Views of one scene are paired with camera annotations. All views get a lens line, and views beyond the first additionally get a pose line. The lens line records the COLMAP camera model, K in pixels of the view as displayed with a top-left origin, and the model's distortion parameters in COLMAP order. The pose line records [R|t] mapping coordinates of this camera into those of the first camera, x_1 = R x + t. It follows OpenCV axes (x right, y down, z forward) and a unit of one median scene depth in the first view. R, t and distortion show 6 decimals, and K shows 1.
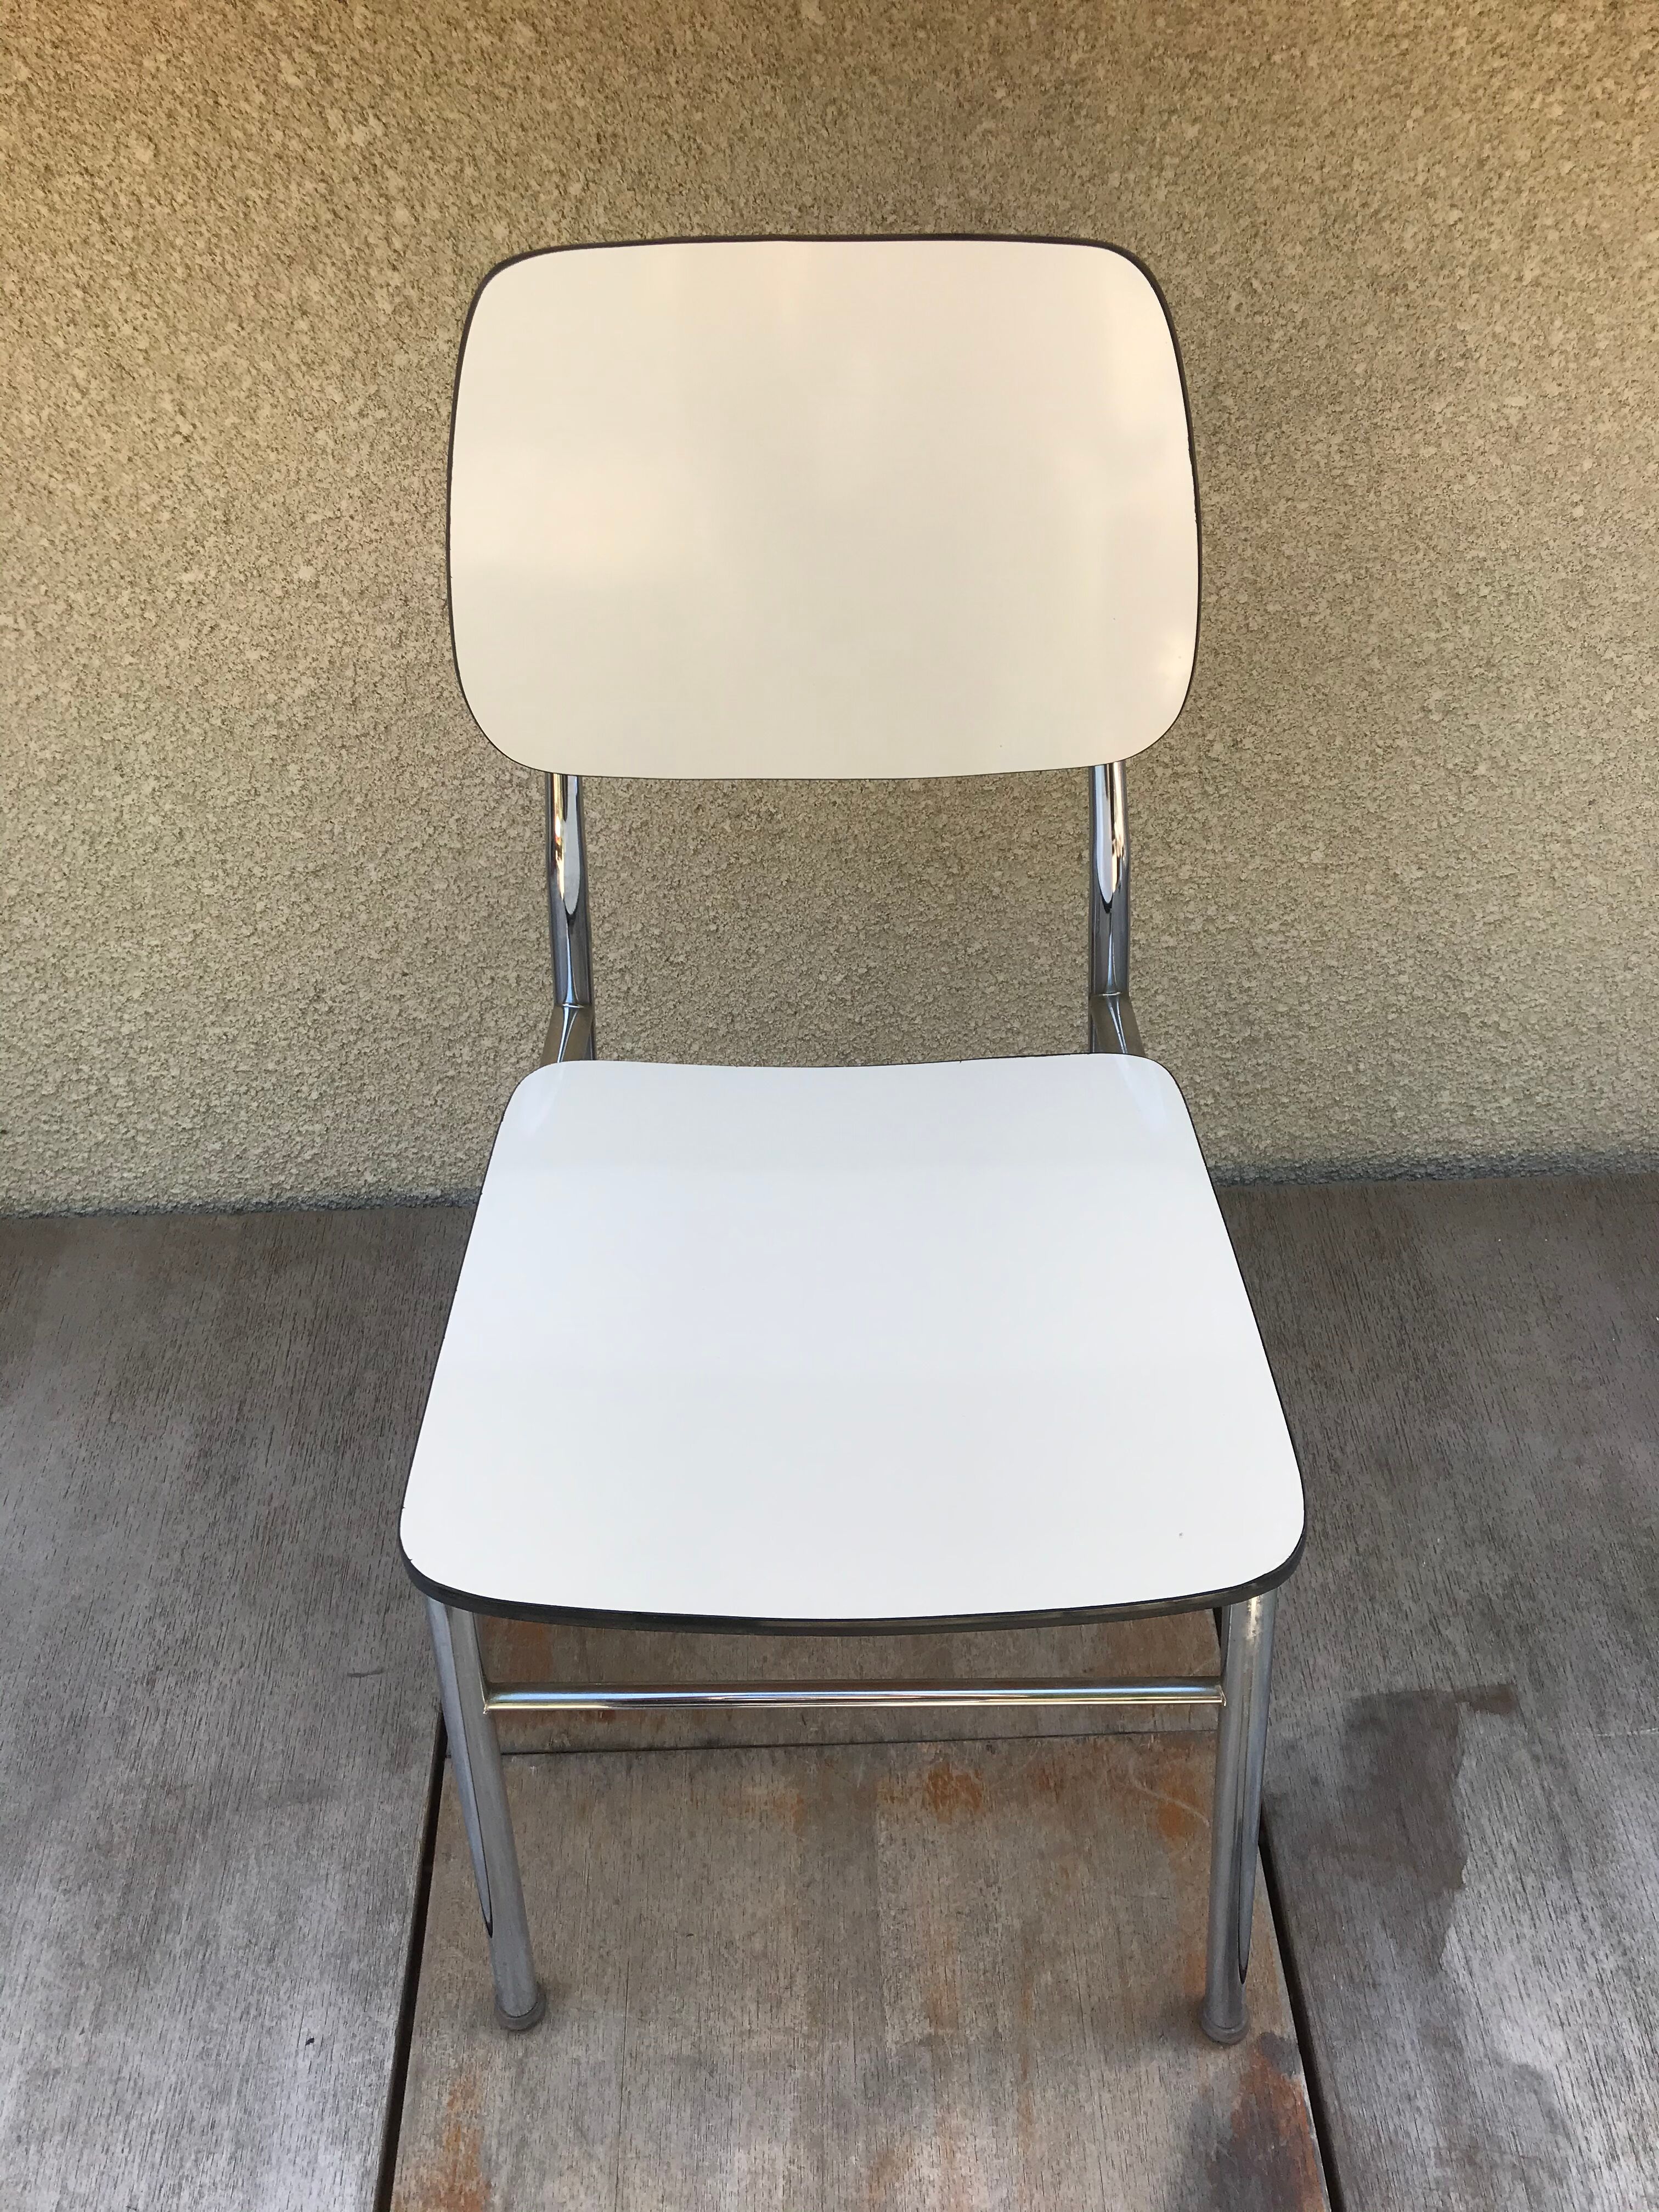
lens RADIAL K [[1811.6, 0, 837.9], [0, 1811.6, 1101.8], [0, 0, 1]] dist [-0.018198, 0.039155]
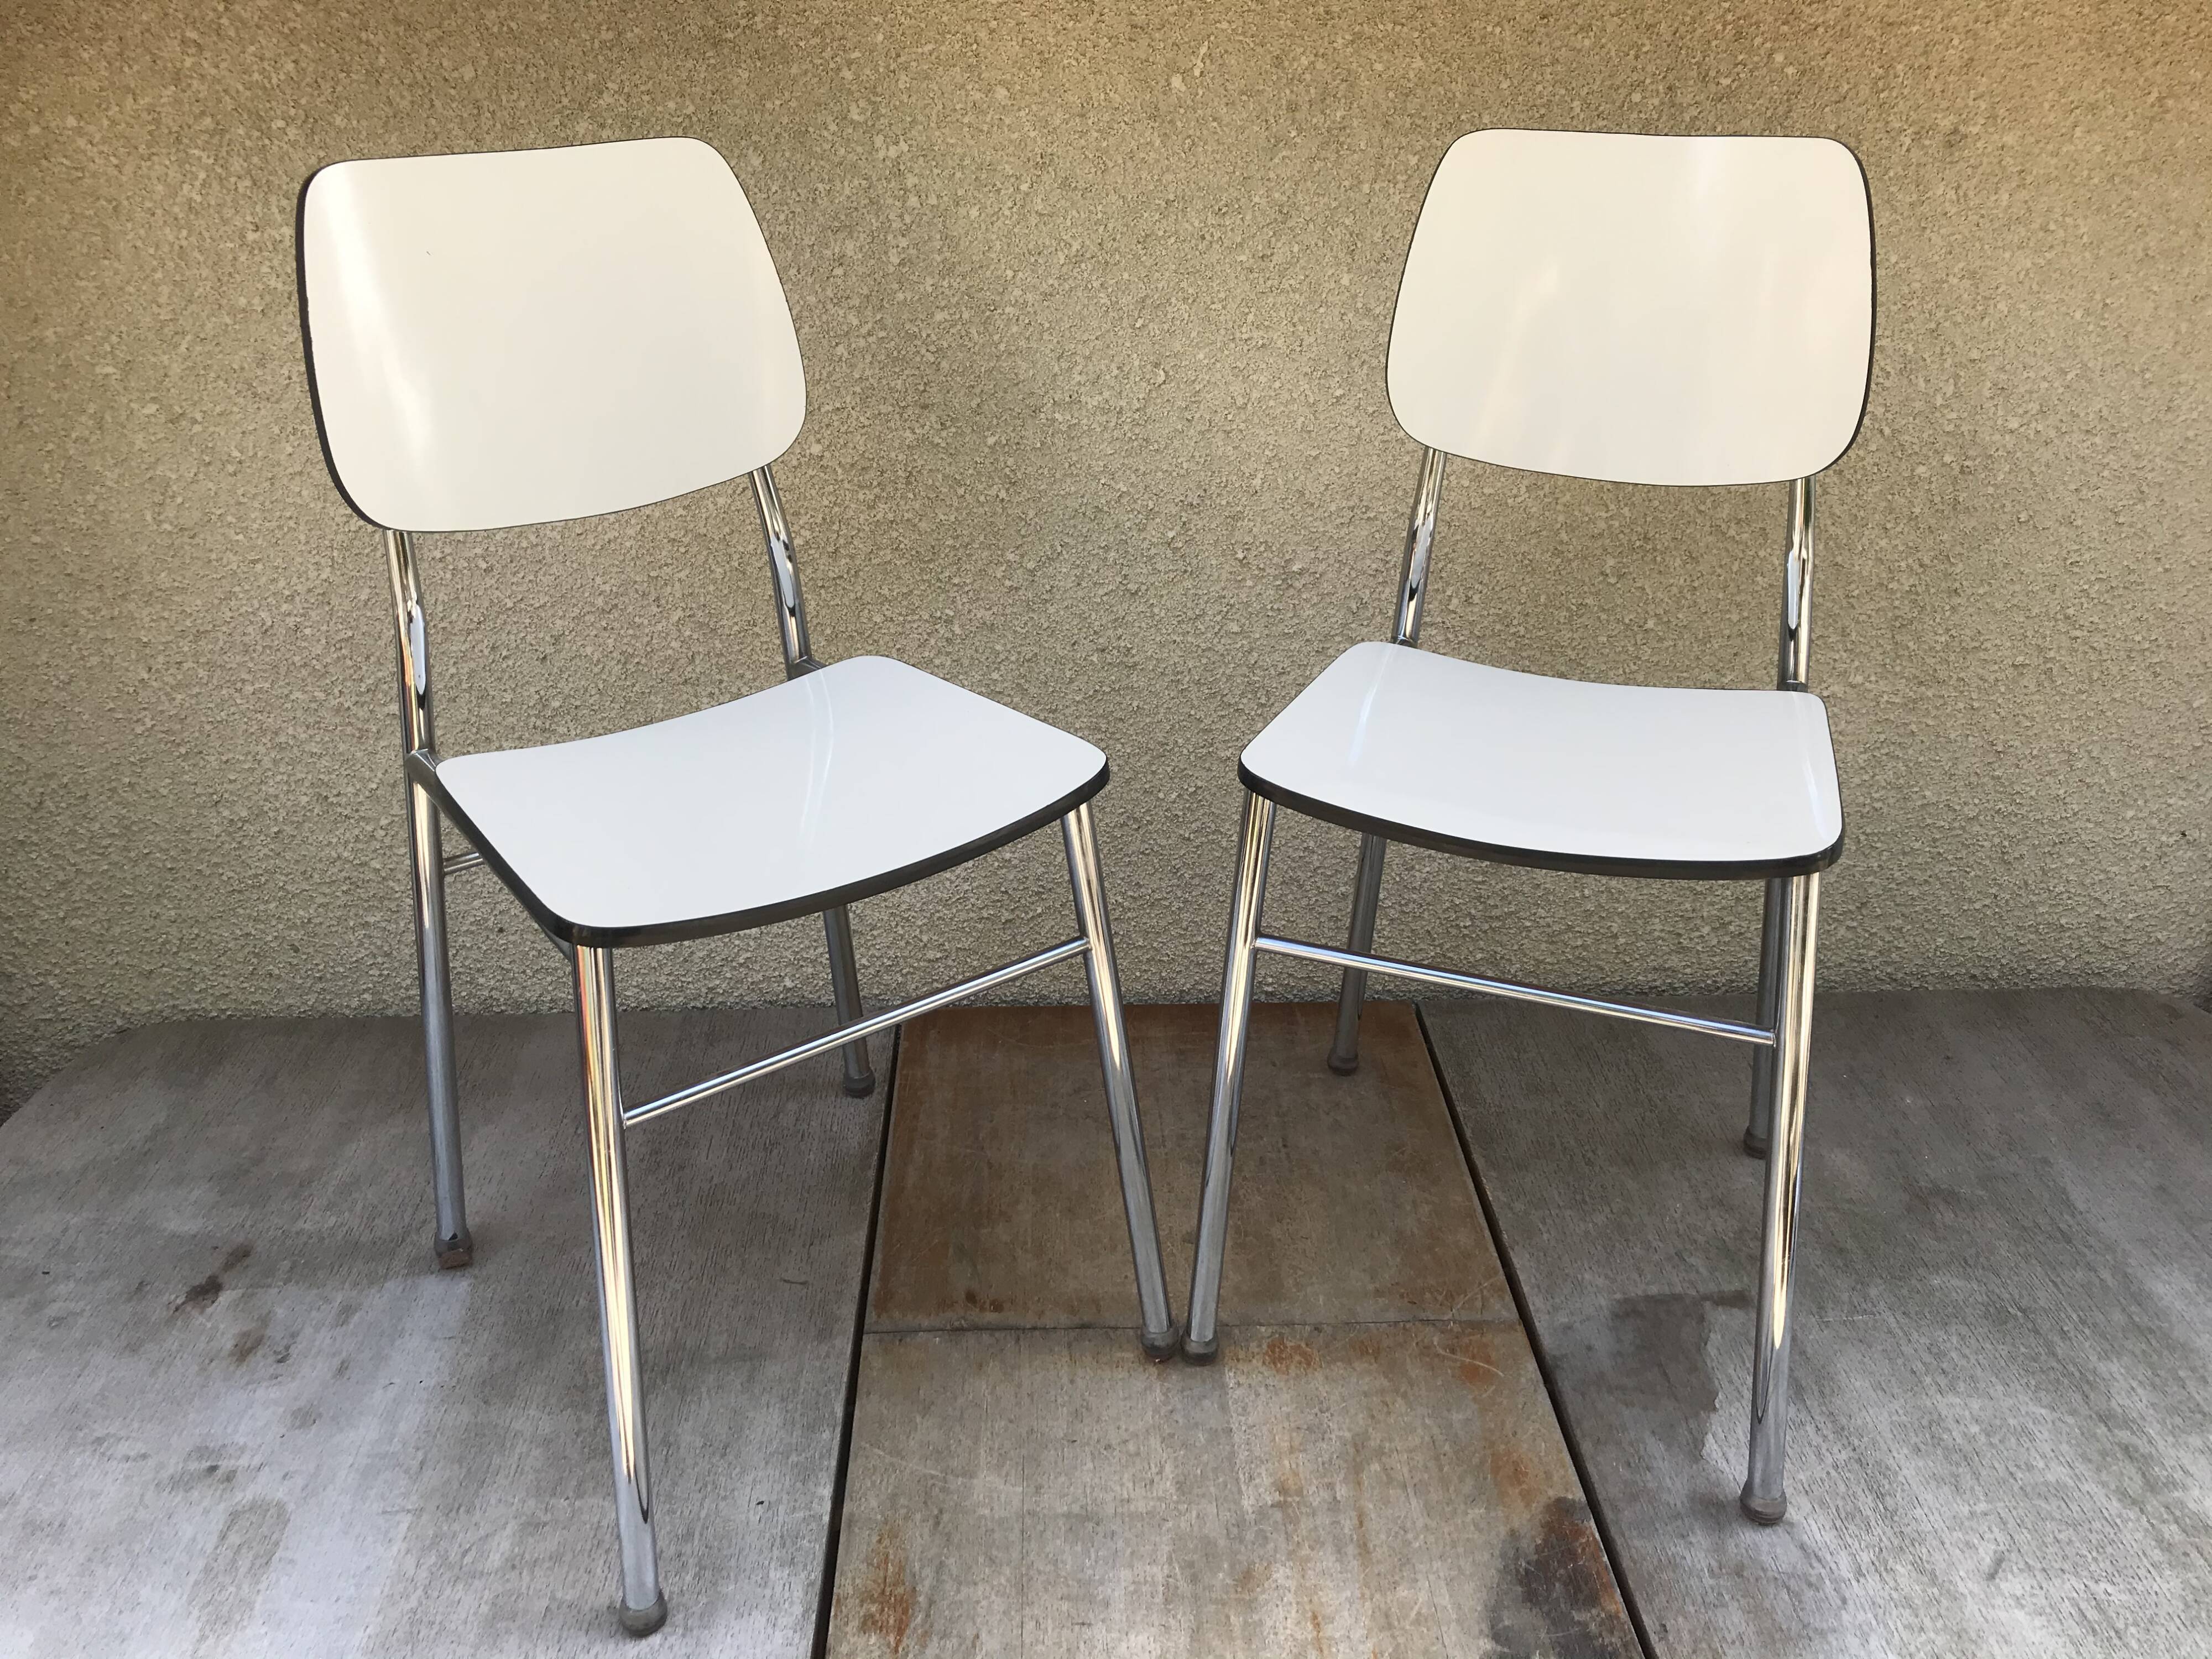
lens RADIAL K [[1796.2, 0, 1106.0], [0, 1796.2, 829.5], [0, 0, 1]] dist [0.054488, -0.178546]
pose [[0.999946, 0.006536, 0.008103, -0.070281], [-0.003457, 0.942679, -0.333684, 0.458158], [-0.009820, 0.333638, 0.942650, -0.246189]]
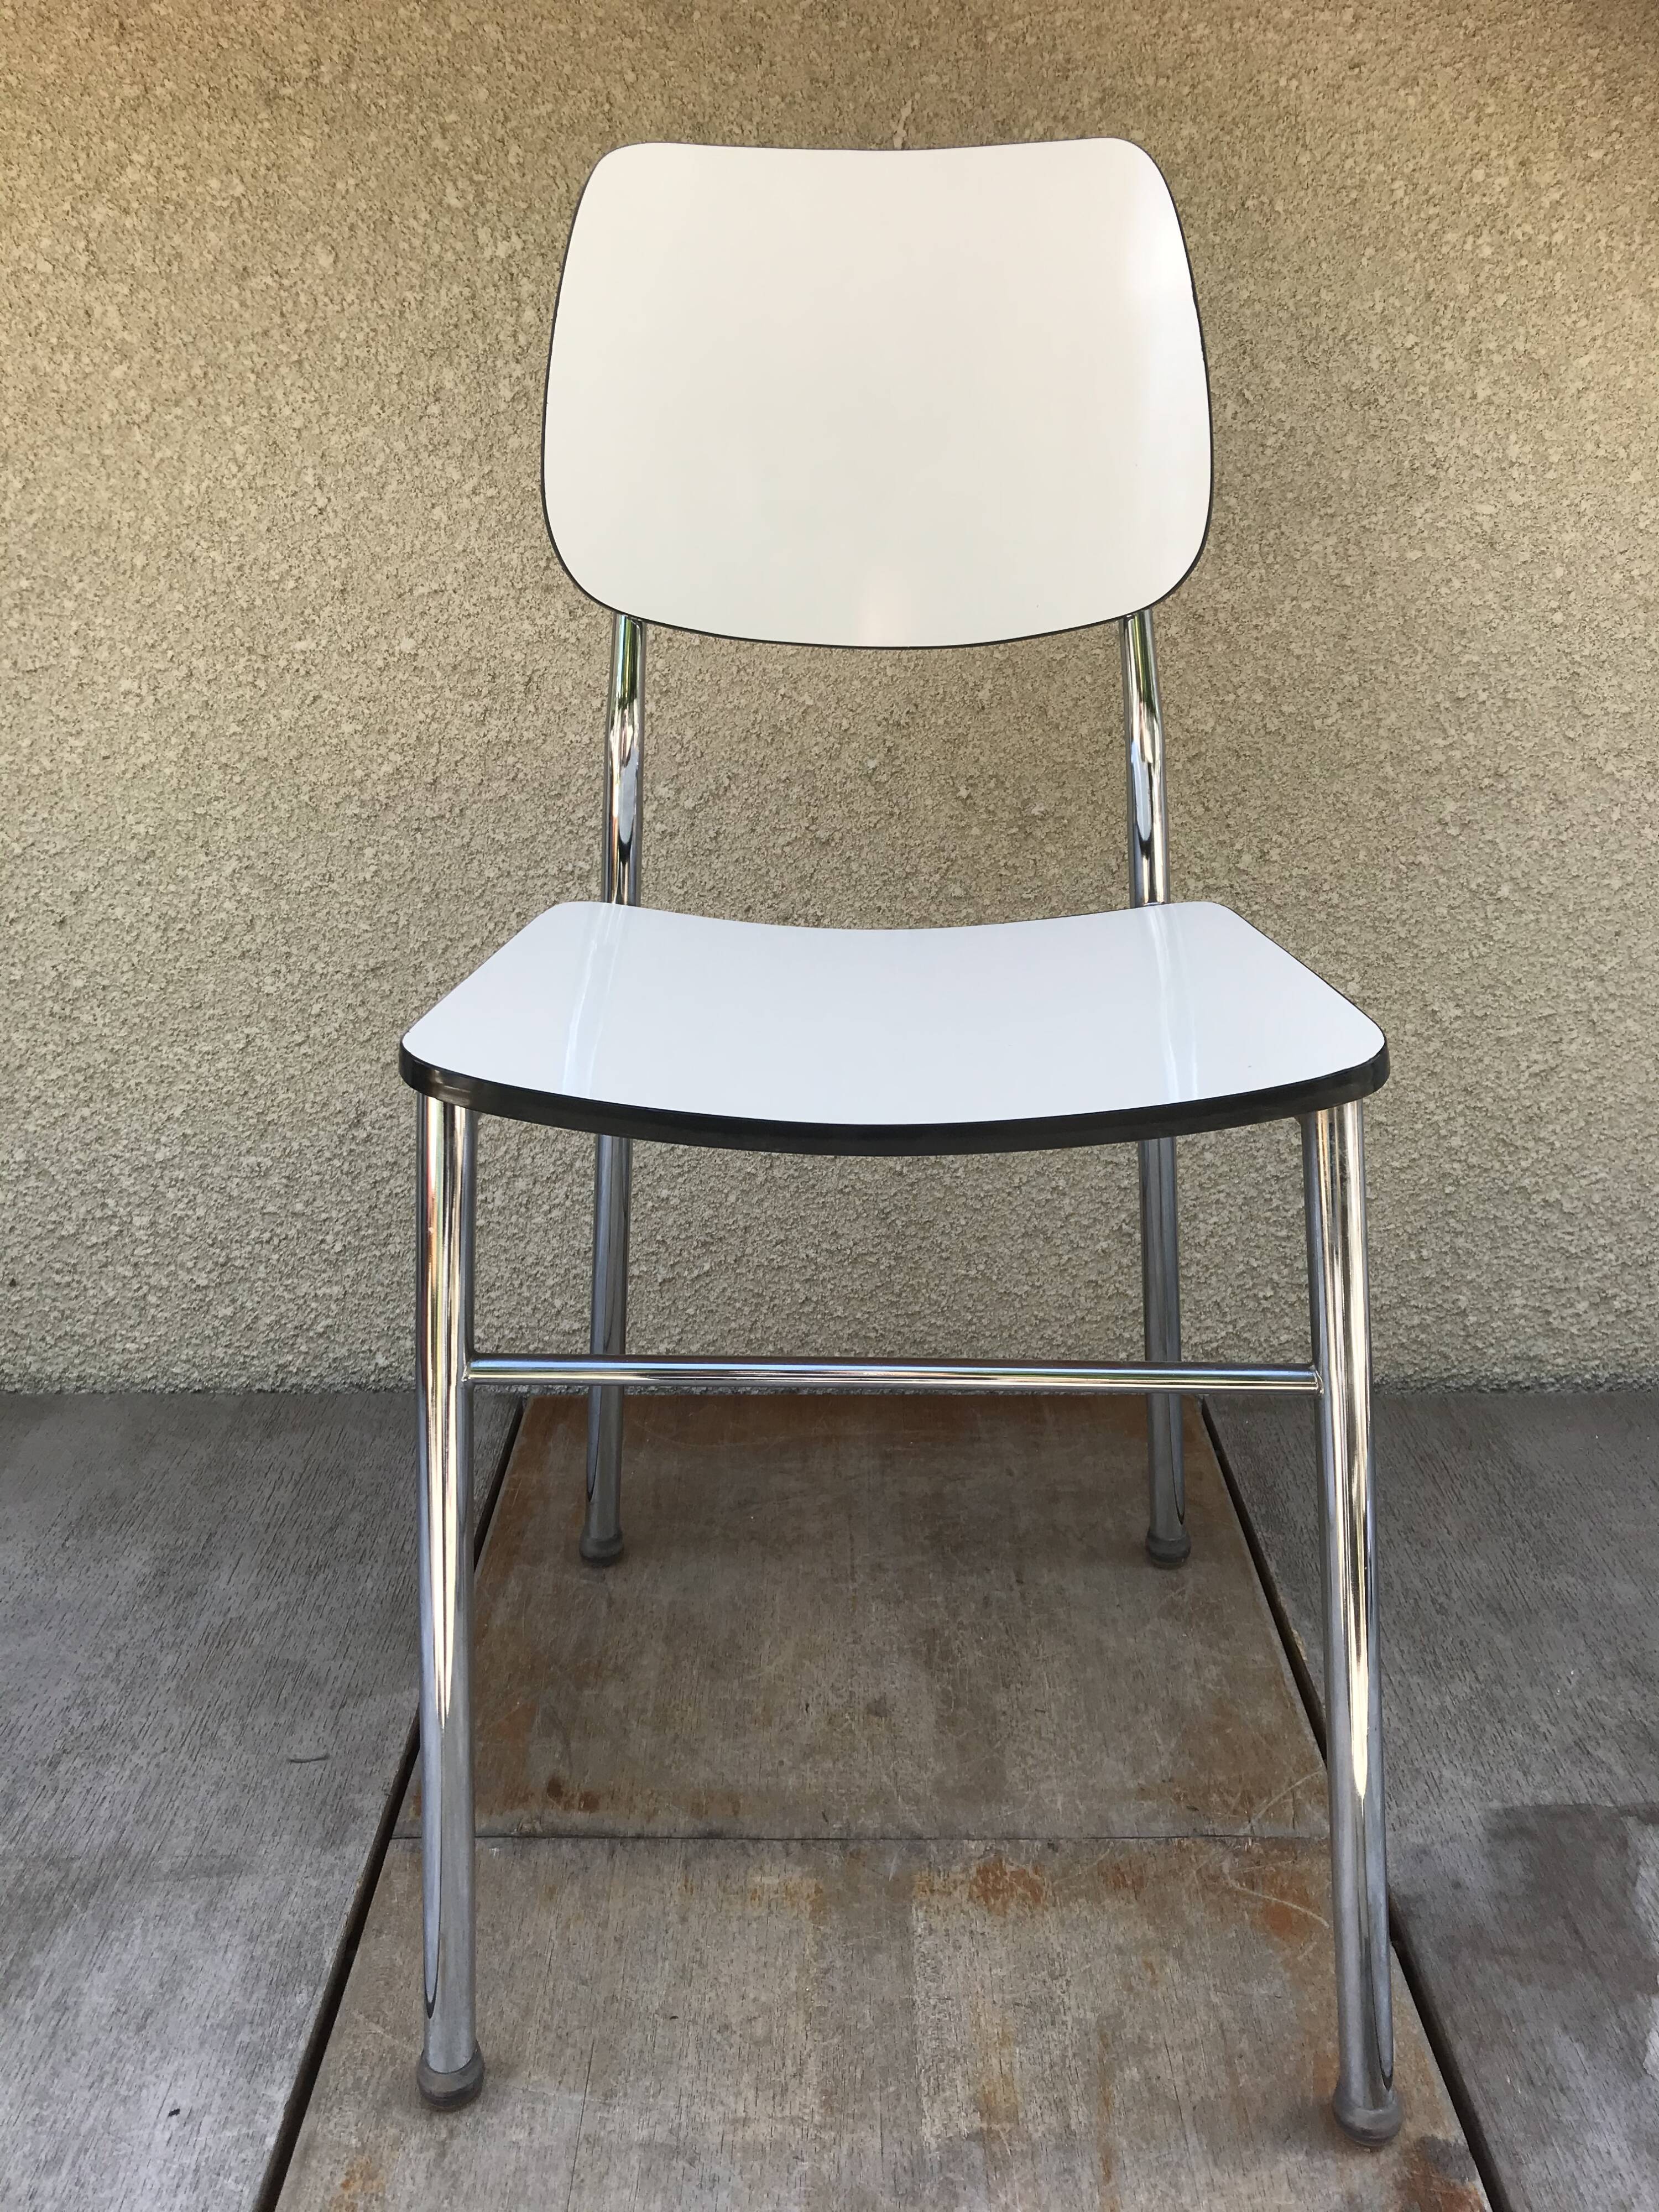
lens RADIAL K [[1818.8, 0, 838.5], [0, 1818.8, 1104.2], [0, 0, 1]] dist [-0.008124, 0.020536]
pose [[0.999519, 0.015184, -0.027053, 0.004749], [-0.025271, 0.904318, -0.426111, 0.418823], [0.017995, 0.426589, 0.904266, 0.113252]]
